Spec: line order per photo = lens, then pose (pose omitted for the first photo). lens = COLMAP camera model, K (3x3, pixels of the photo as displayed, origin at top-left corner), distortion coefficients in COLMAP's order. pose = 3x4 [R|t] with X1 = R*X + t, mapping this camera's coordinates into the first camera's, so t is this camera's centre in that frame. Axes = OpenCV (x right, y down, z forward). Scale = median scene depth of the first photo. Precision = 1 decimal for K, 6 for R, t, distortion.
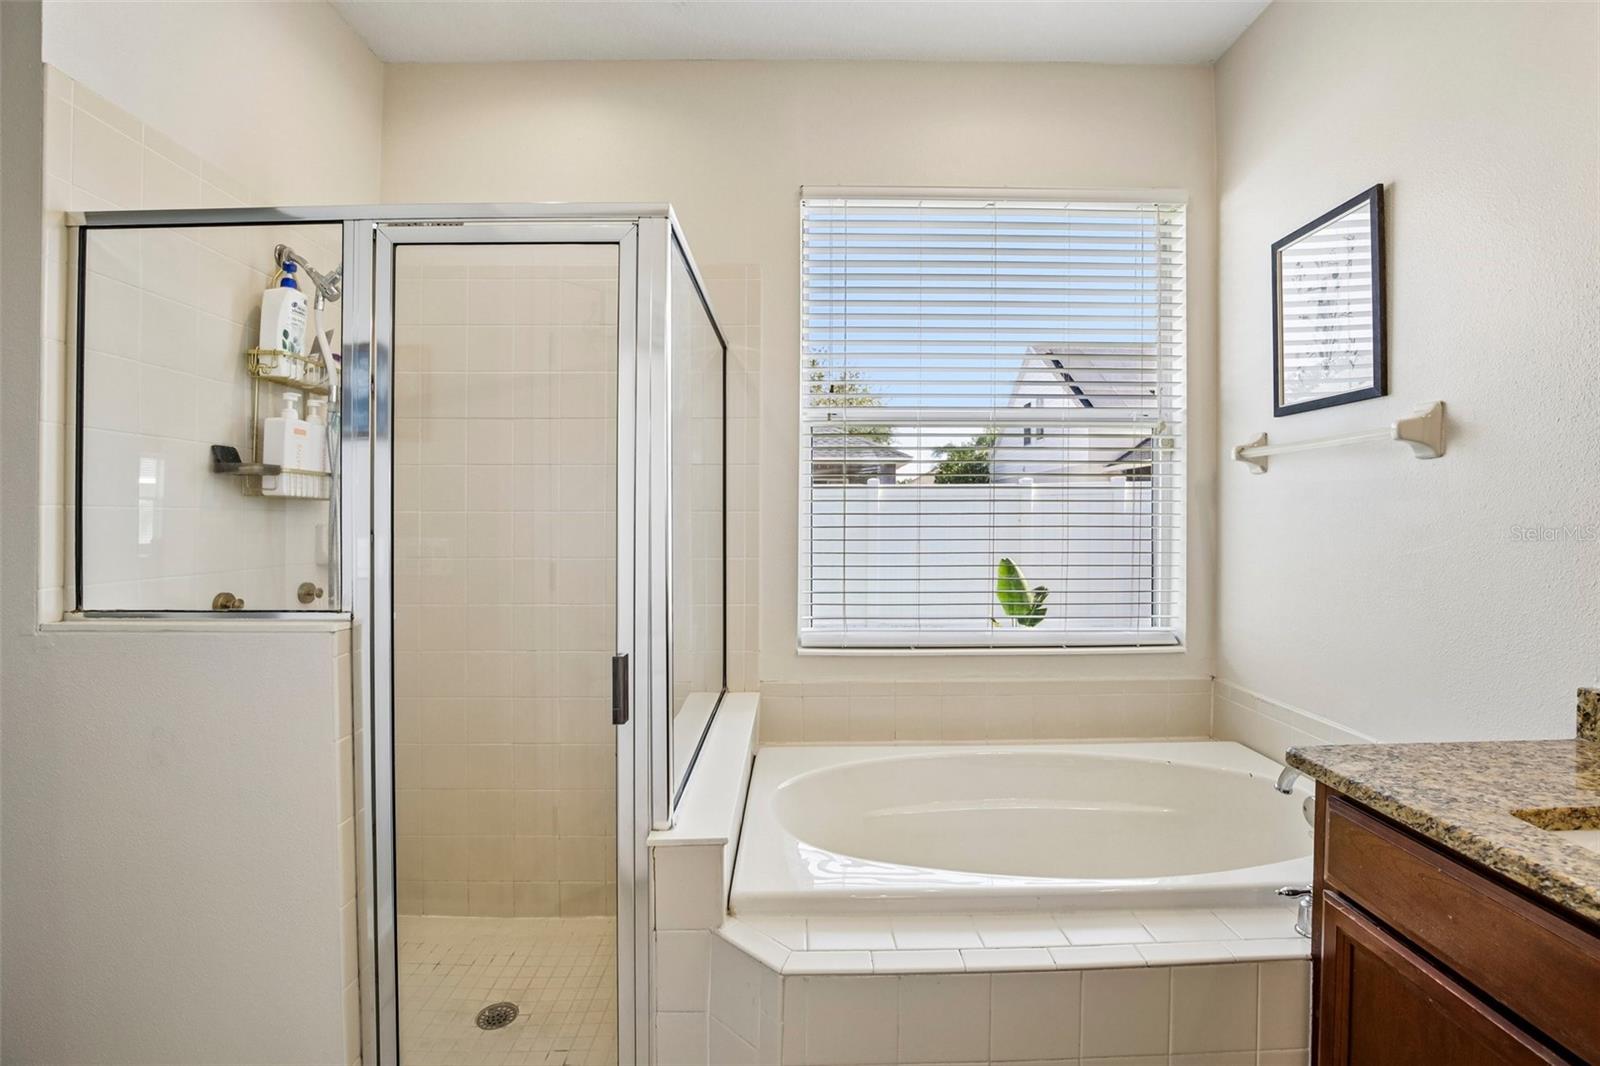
lens RADIAL K [[744.8, 0, 816.1], [0, 744.8, 518.6], [0, 0, 1]] dist [-0.003703, -0.000056]
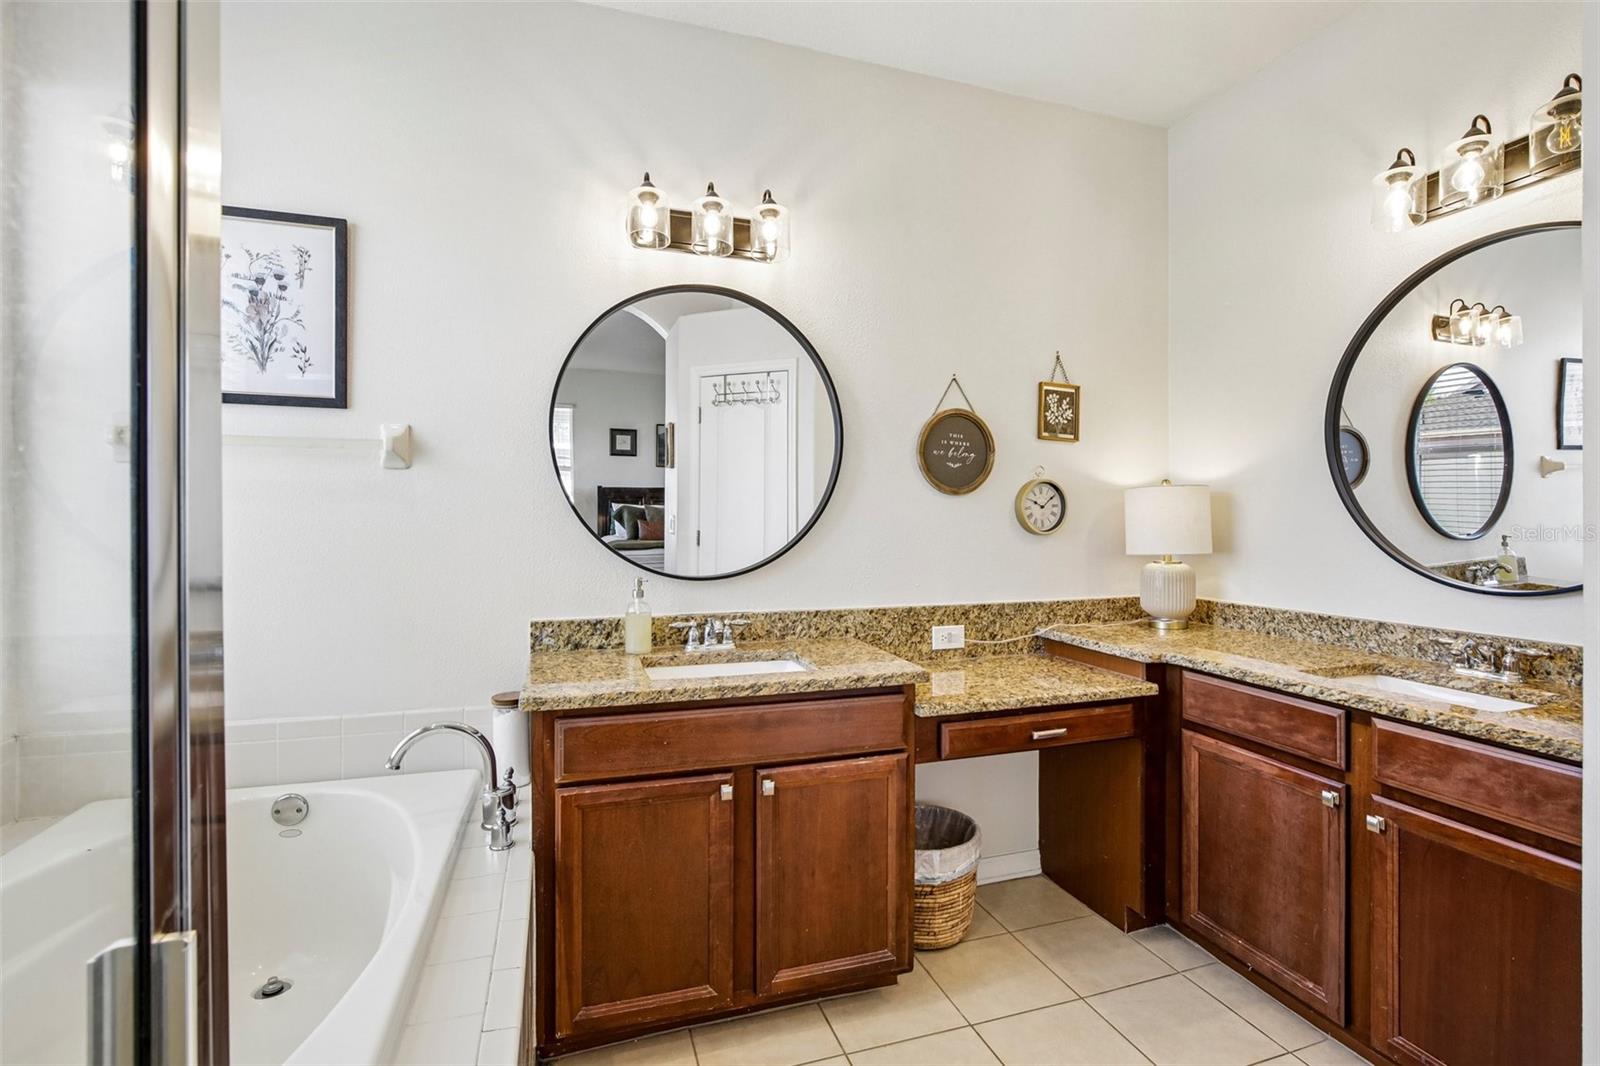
lens RADIAL K [[744.8, 0, 816.1], [0, 744.8, 518.6], [0, 0, 1]] dist [-0.003703, -0.000056]
pose [[-0.299329, -0.001412, 0.954149, -0.579287], [-0.001945, 0.999998, 0.000870, -0.001023], [-0.954148, -0.001596, -0.299331, 0.723486]]
